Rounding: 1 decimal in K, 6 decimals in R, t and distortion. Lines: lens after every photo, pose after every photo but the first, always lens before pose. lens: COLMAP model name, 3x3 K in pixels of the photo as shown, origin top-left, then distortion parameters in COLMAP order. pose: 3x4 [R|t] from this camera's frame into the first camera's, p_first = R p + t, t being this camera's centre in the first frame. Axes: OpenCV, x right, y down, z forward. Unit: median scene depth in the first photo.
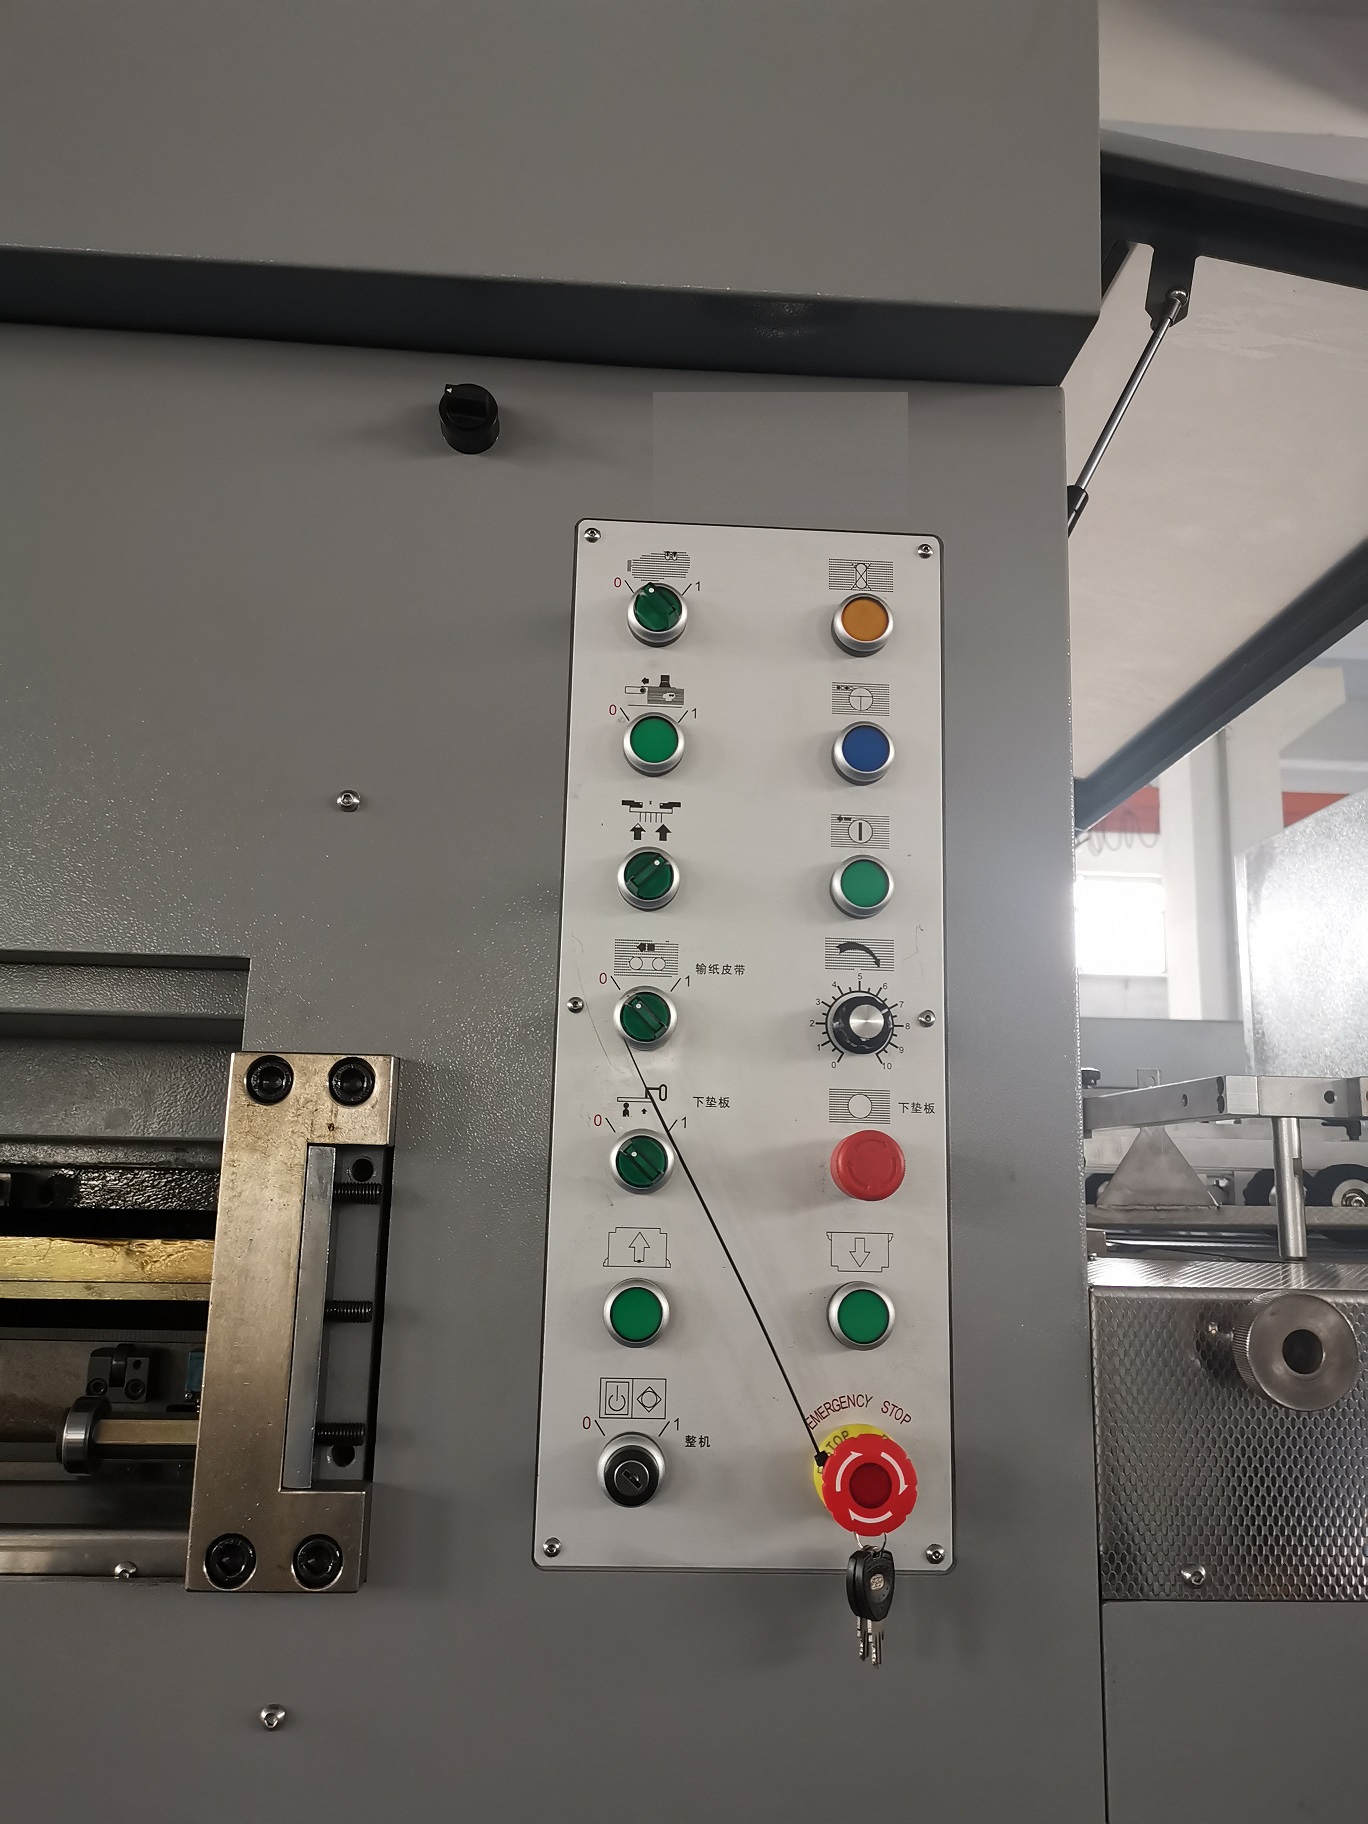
lens RADIAL K [[1410.6, 0, 683.4], [0, 1410.6, 943.9], [0, 0, 1]] dist [0.072564, -0.081762]
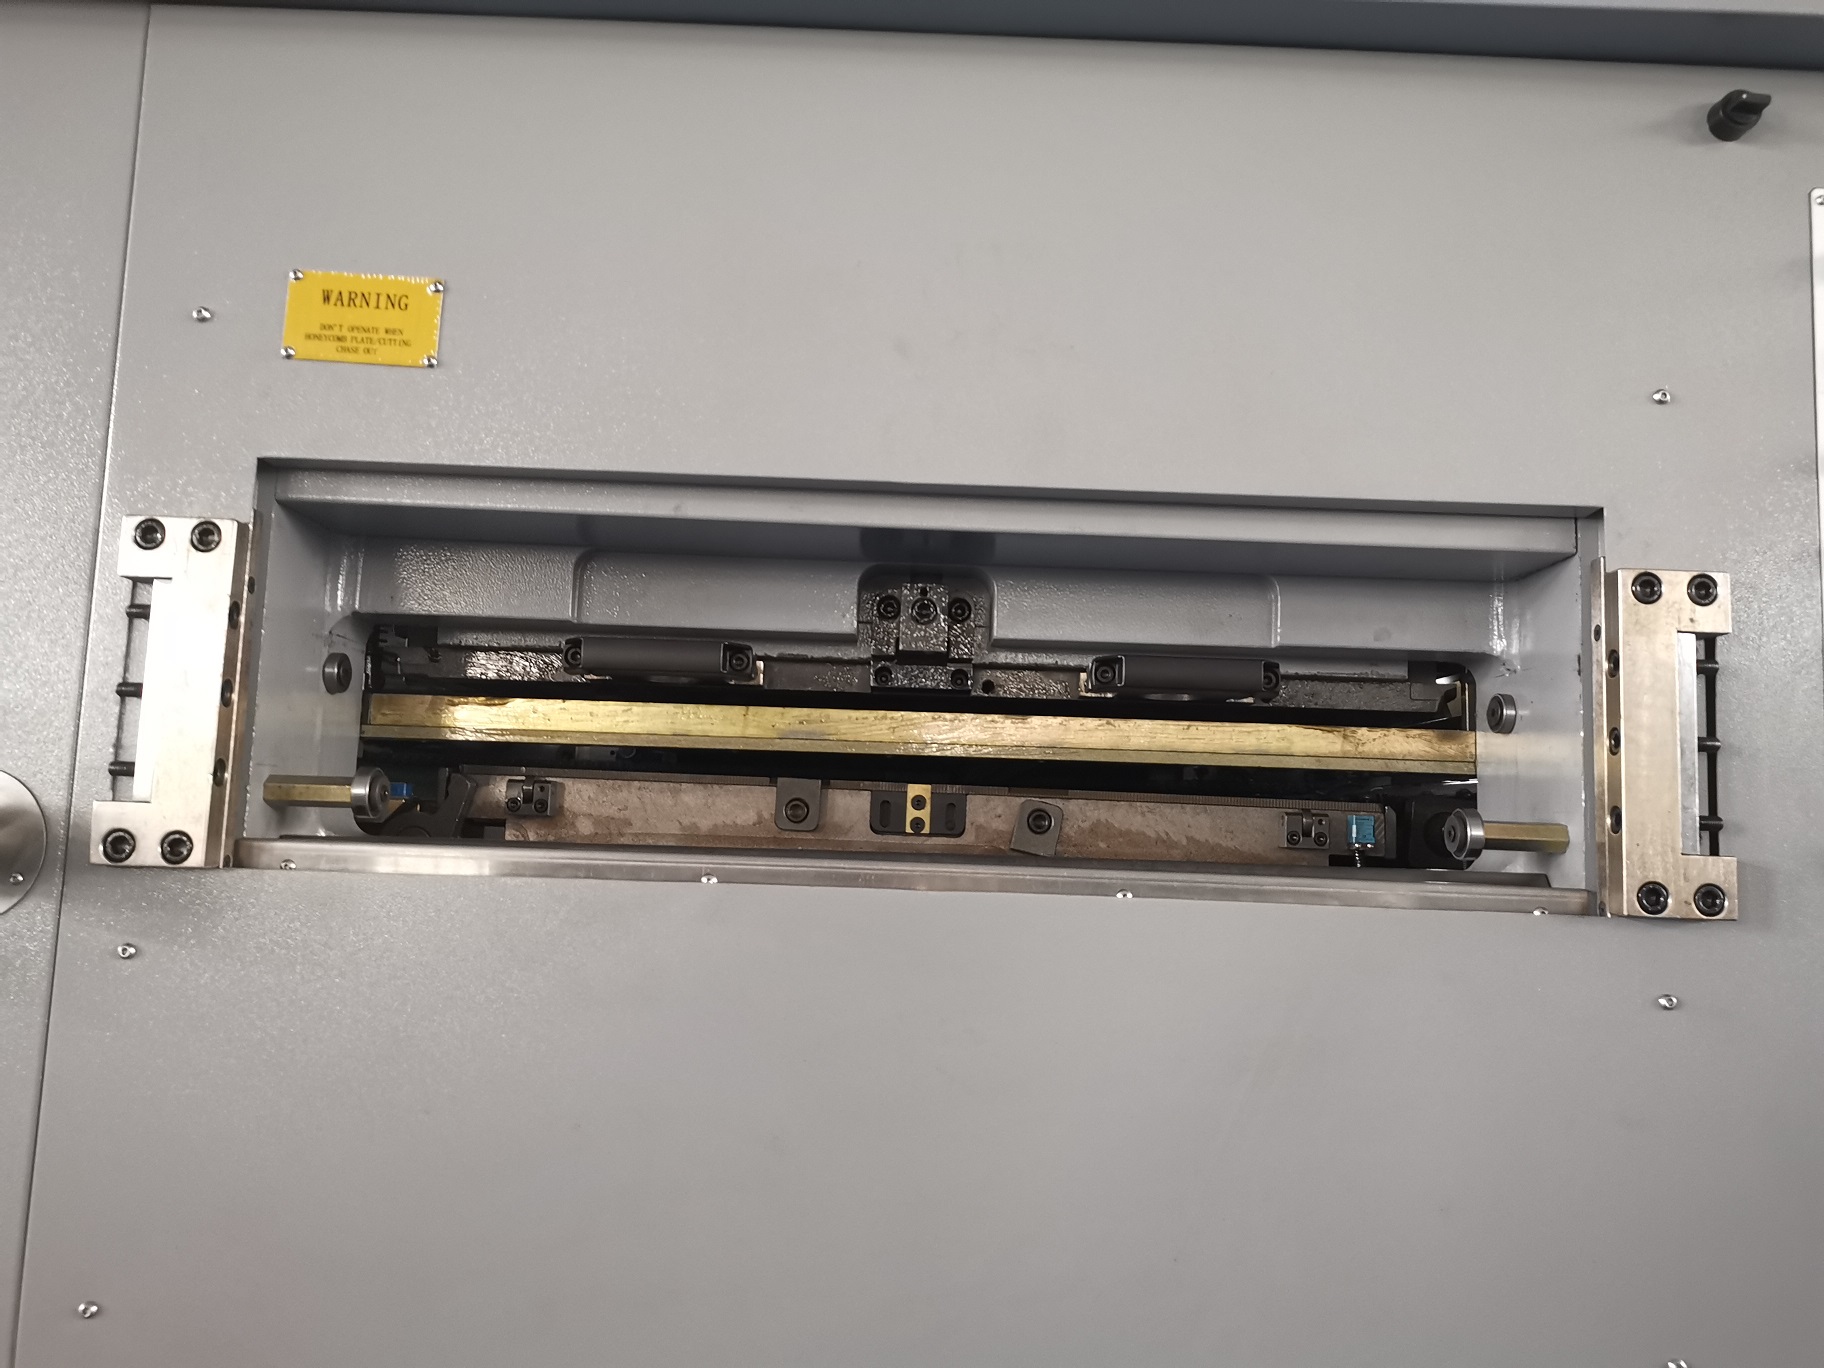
lens RADIAL K [[1410.6, 0, 912.0], [0, 1410.6, 684.0], [0, 0, 1]] dist [0.072564, -0.081762]
pose [[0.999069, 0.005148, -0.042841, -0.935050], [-0.002193, 0.997632, 0.068743, 0.090283], [0.043094, -0.068585, 0.996714, -0.477076]]
